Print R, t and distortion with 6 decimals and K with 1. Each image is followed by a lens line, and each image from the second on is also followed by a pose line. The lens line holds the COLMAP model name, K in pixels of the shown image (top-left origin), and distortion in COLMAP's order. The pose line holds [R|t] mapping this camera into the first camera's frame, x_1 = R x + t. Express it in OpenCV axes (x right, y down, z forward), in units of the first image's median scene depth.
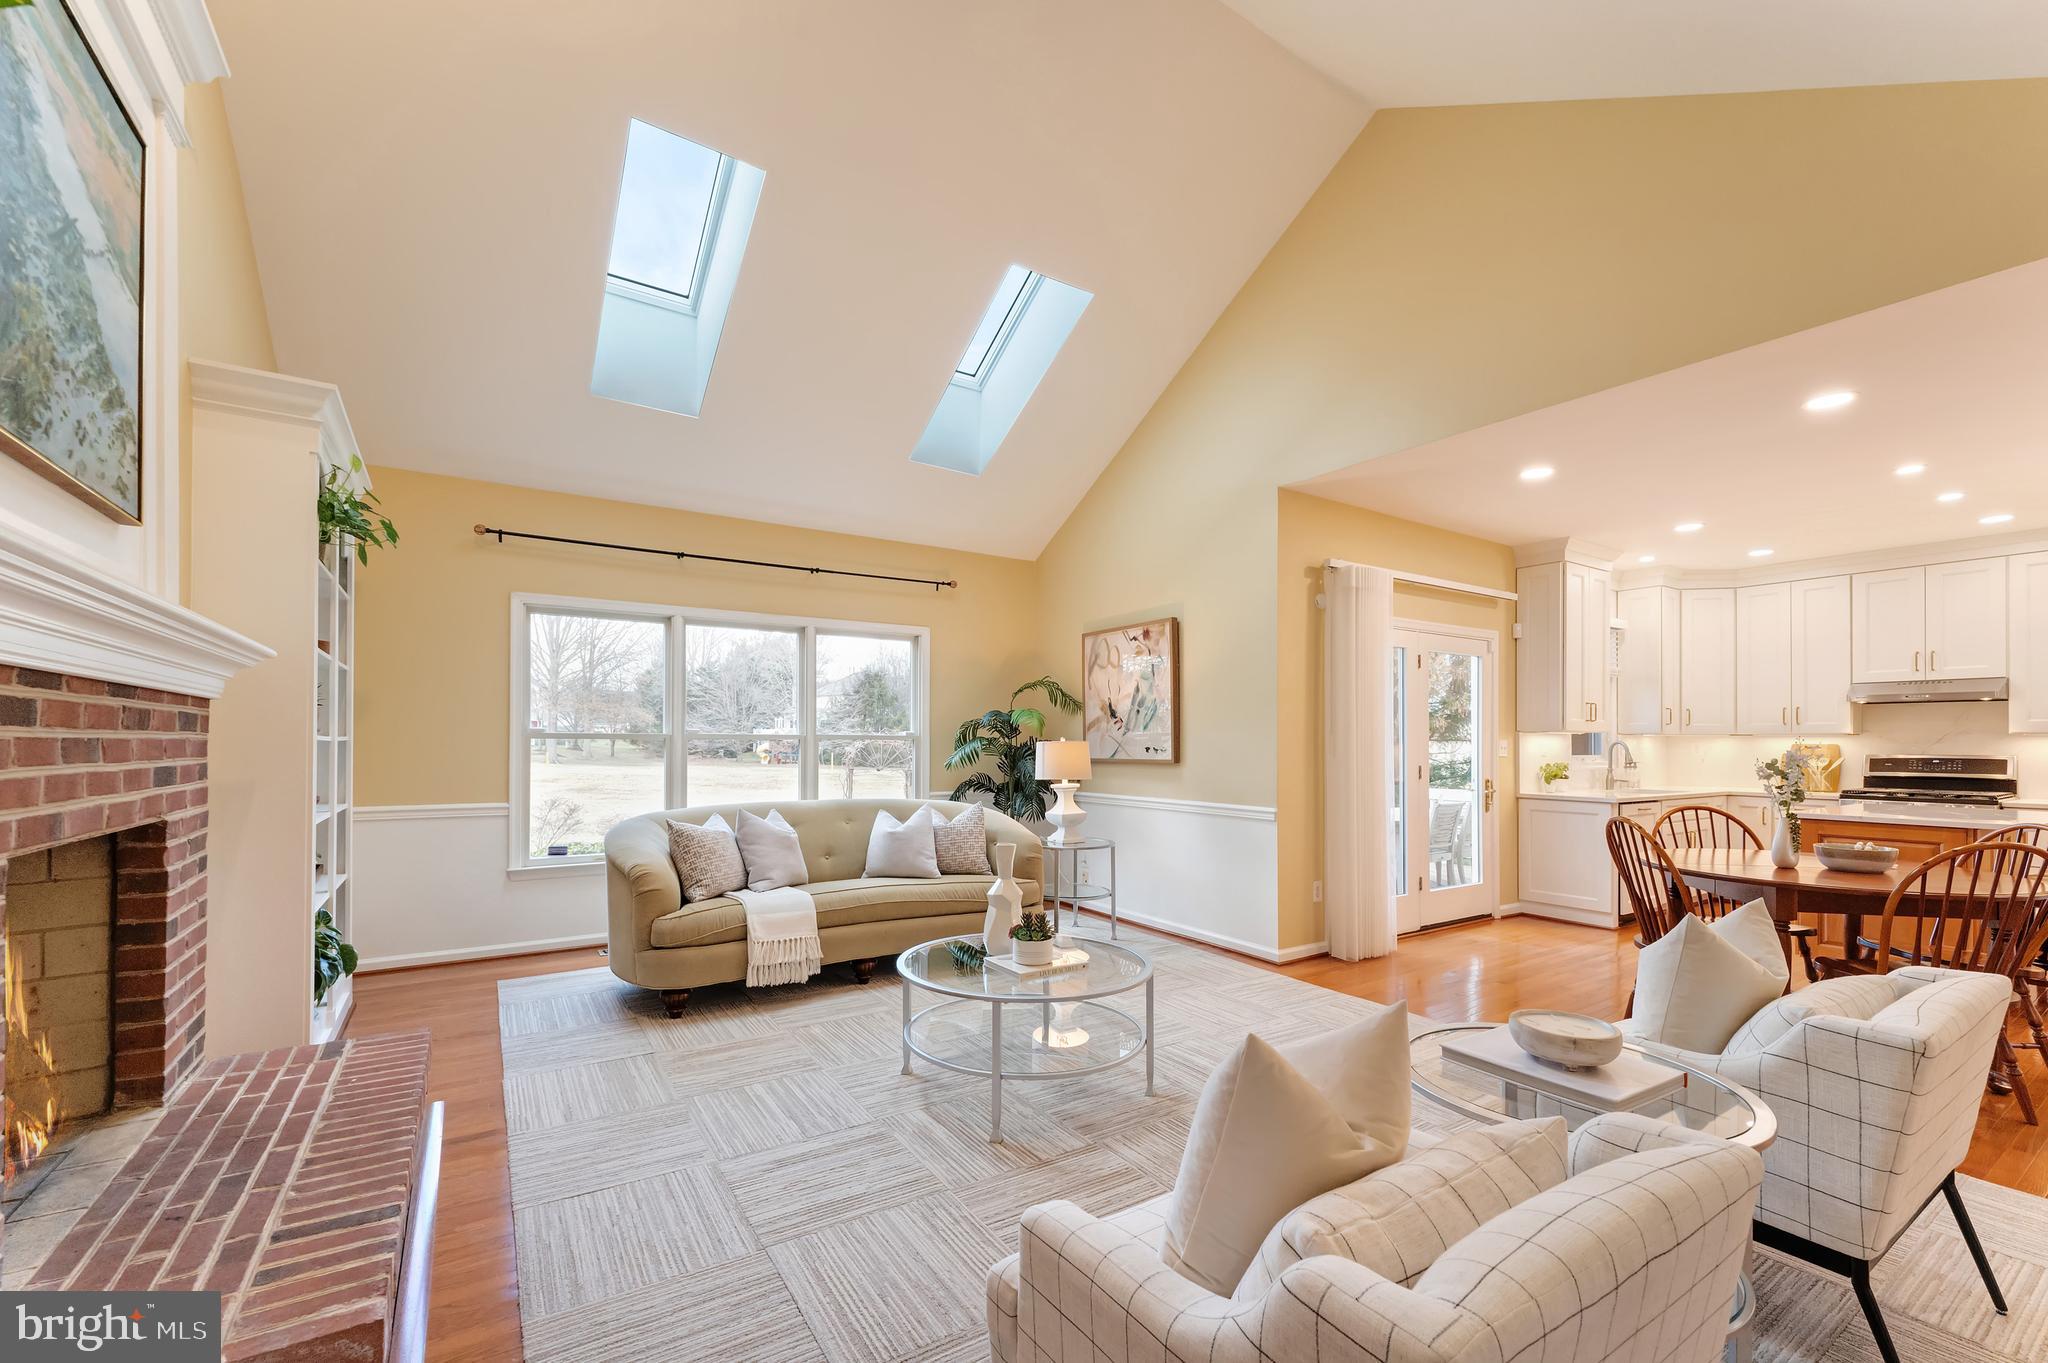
lens RADIAL K [[828.7, 0, 1033.8], [0, 828.7, 740.2], [0, 0, 1]] dist [0.002412, 0.000243]
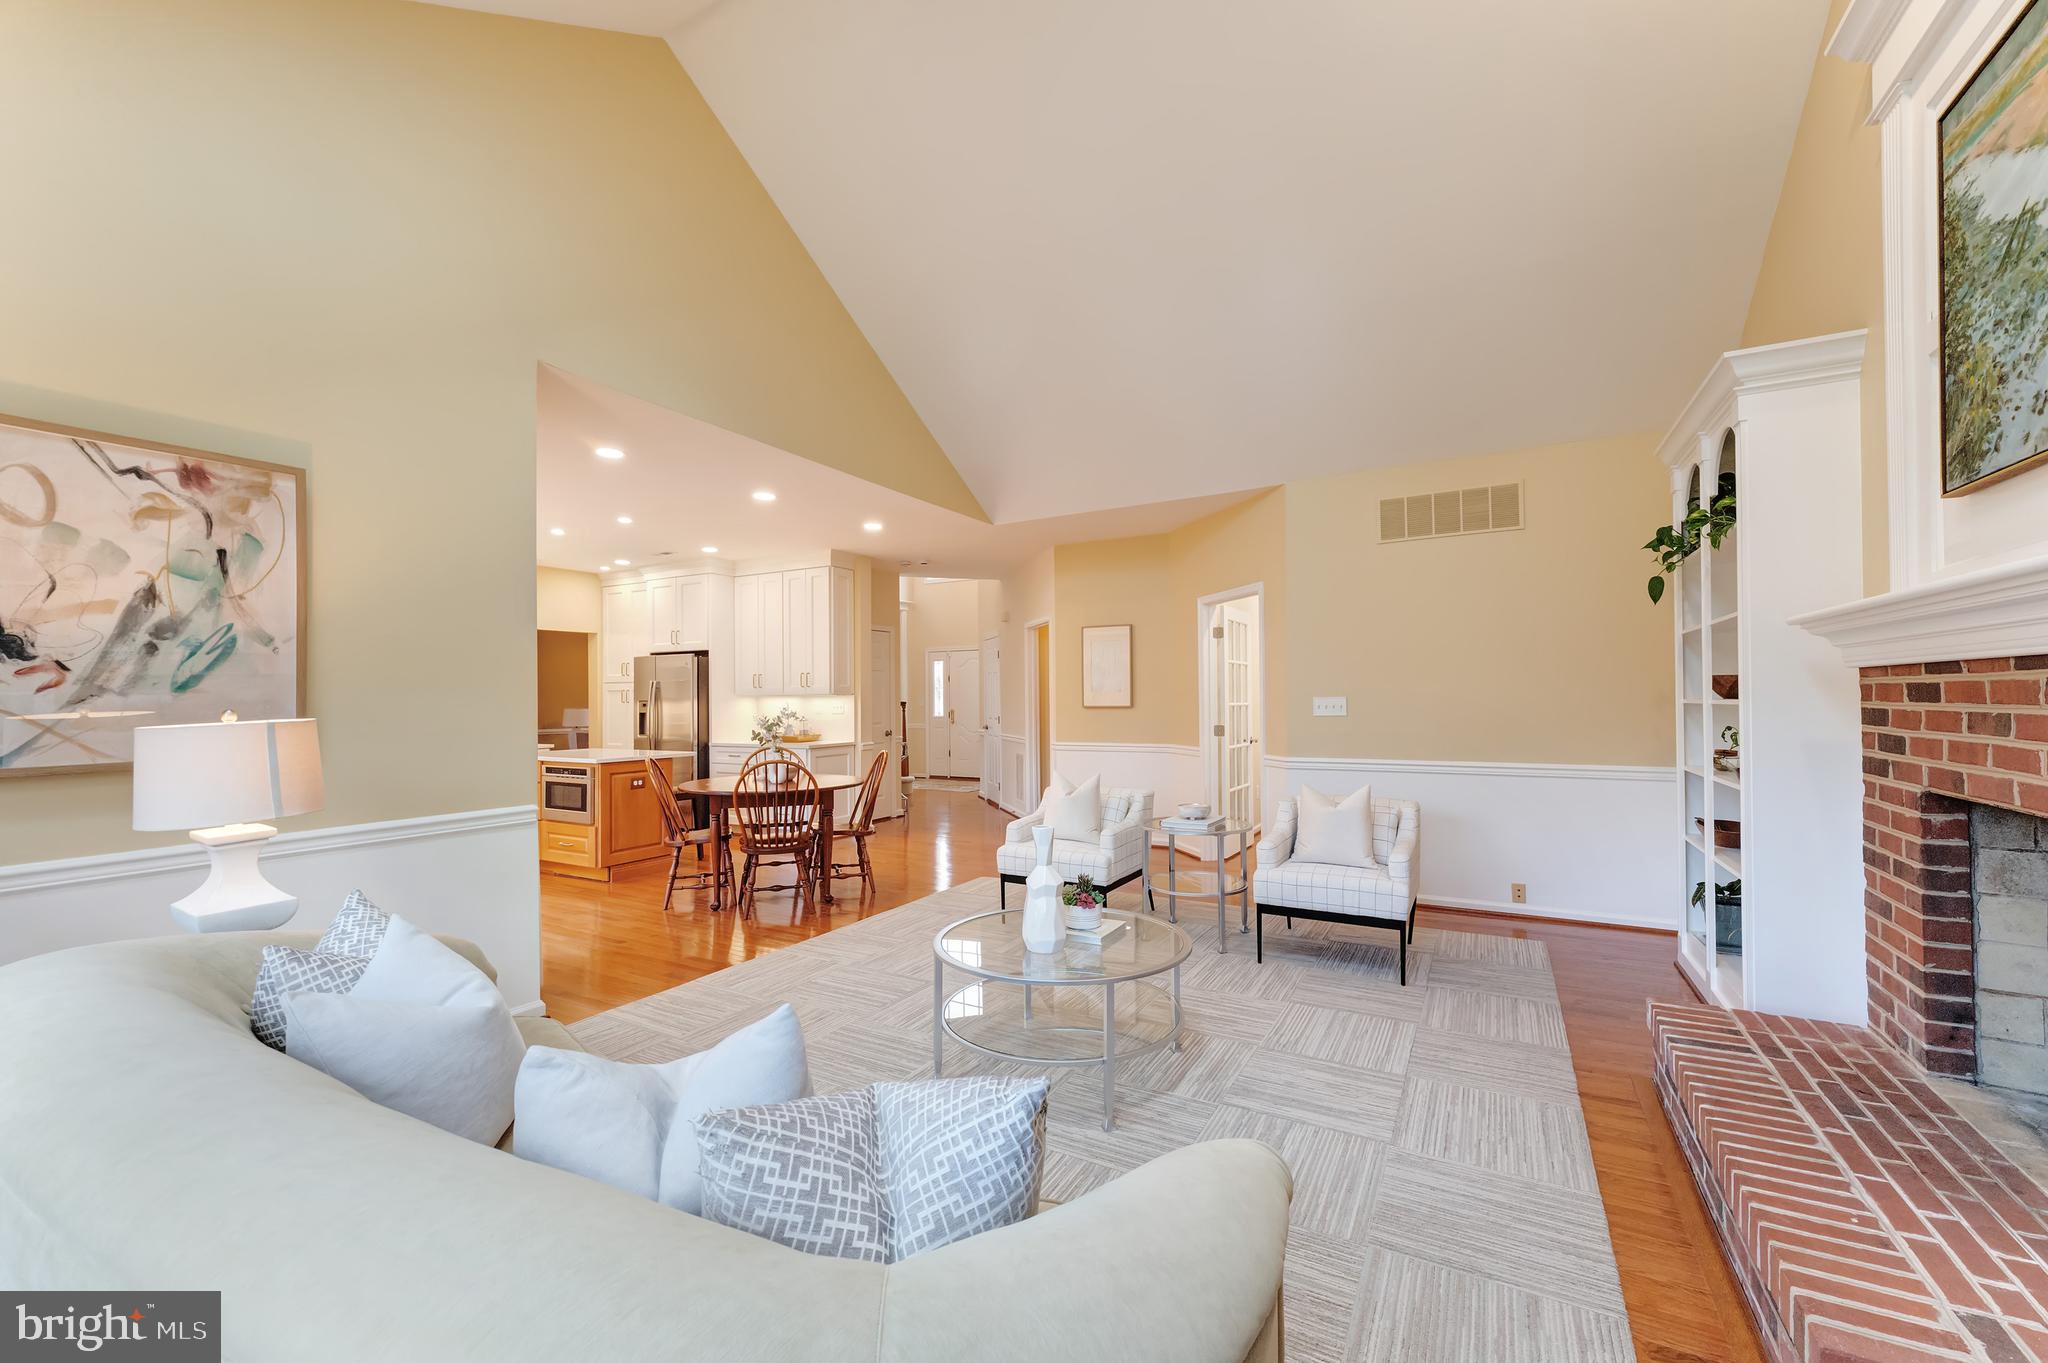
lens RADIAL K [[849.4, 0, 1035.6], [0, 849.4, 686.8], [0, 0, 1]] dist [-0.000267, -0.000568]
pose [[-0.467388, 0.009956, 0.883996, -1.004543], [0.003048, 0.999949, -0.009651, -0.019420], [-0.884047, -0.001816, -0.467394, 1.713283]]
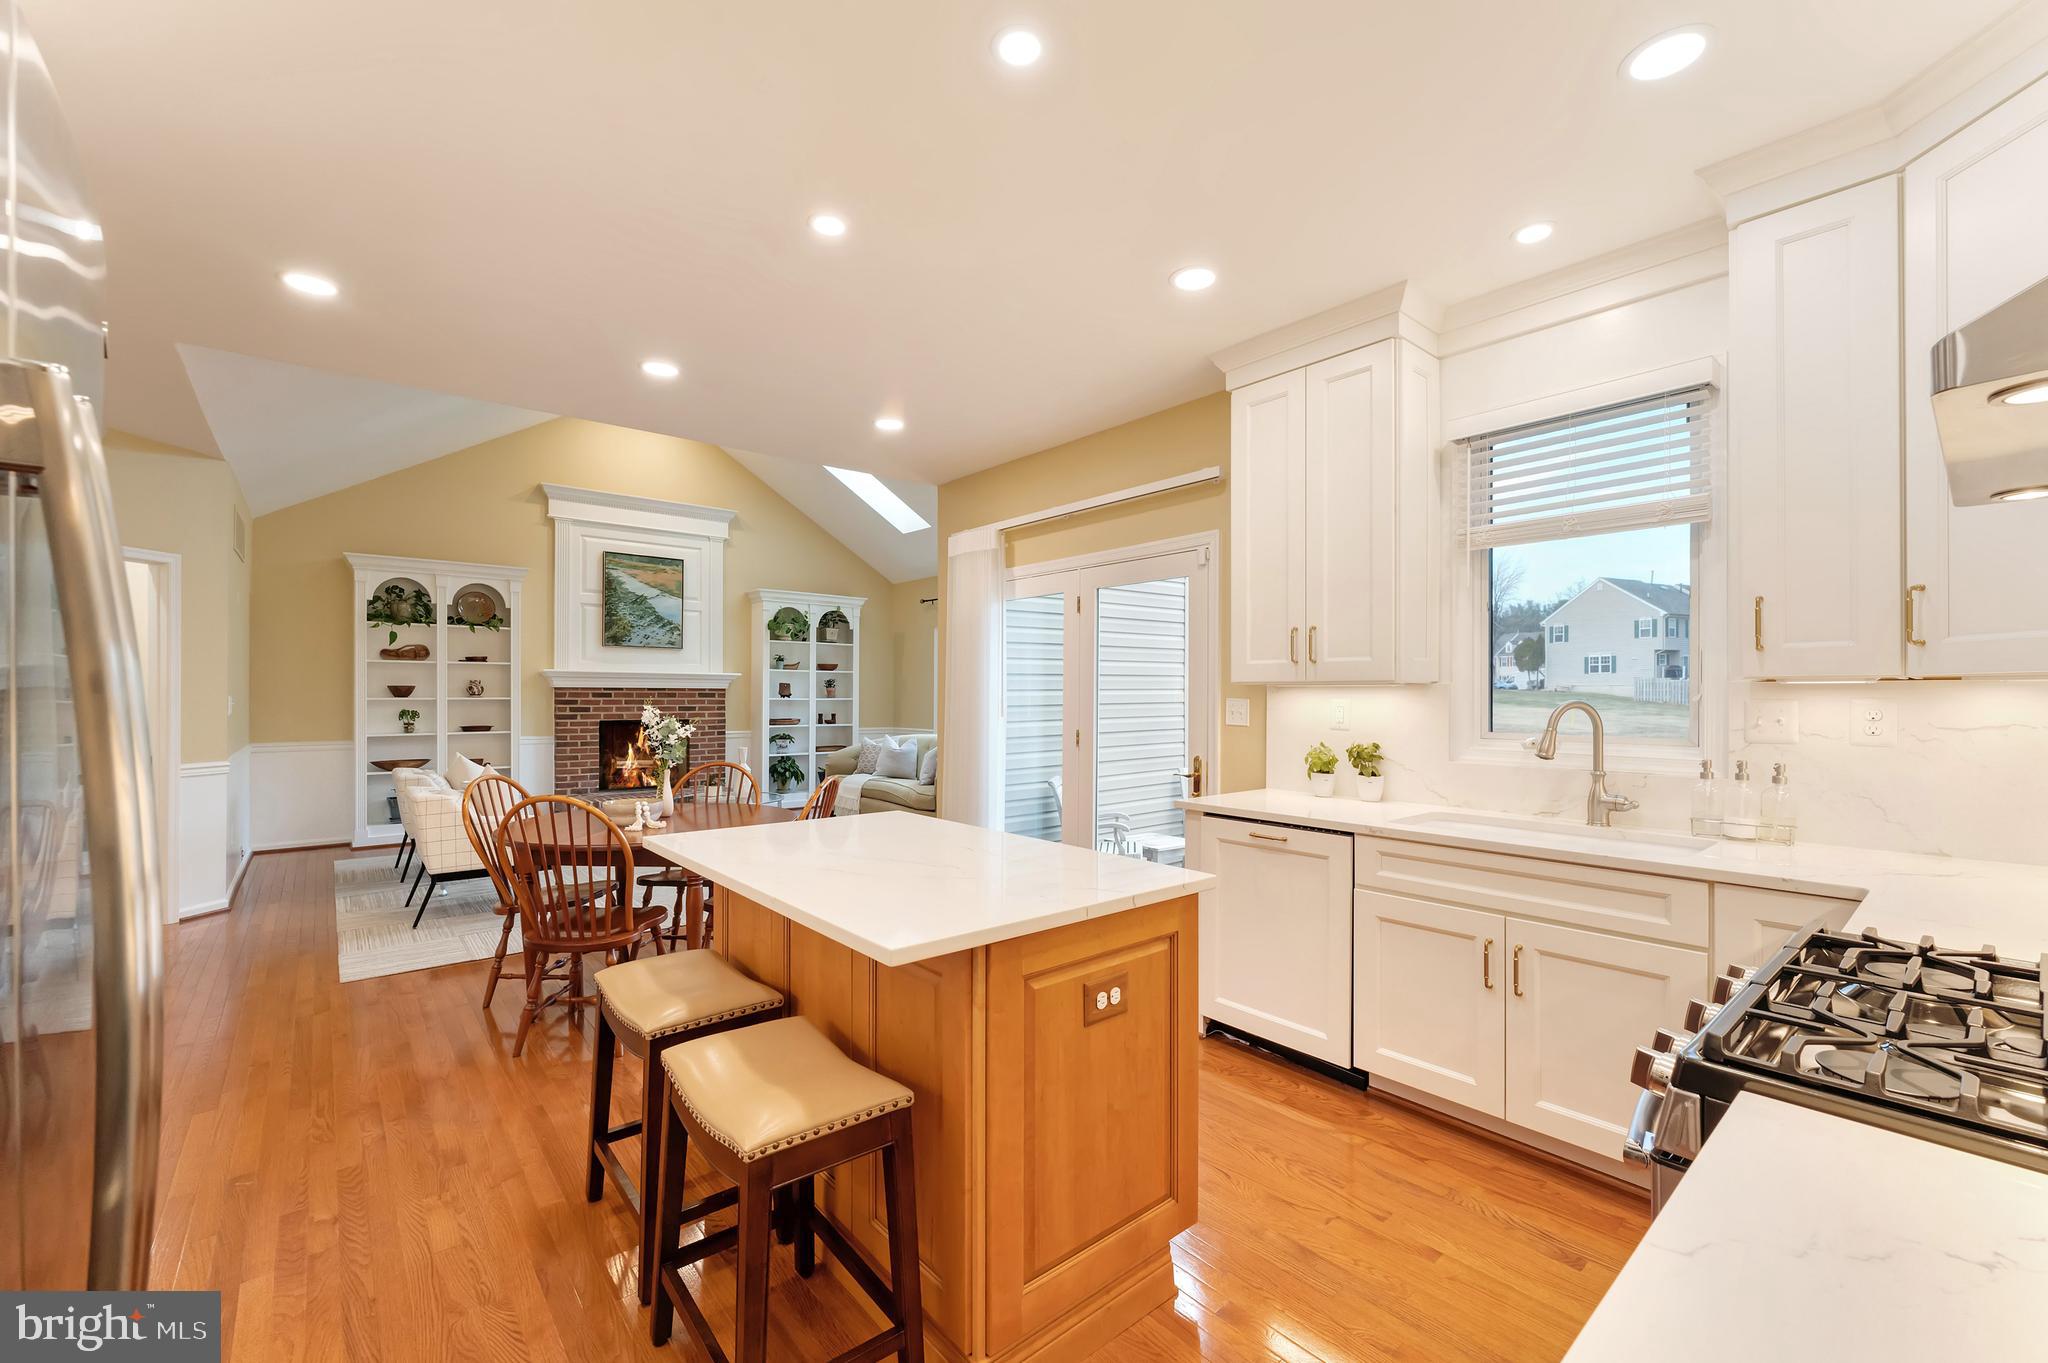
lens RADIAL K [[841.9, 0, 1016.1], [0, 841.9, 697.8], [0, 0, 1]] dist [-0.008355, 0.000070]
pose [[0.120562, -0.002738, -0.992702, 2.721310], [0.001863, 0.999995, -0.002531, 0.002189], [0.992704, -0.001544, 0.120567, 1.742979]]
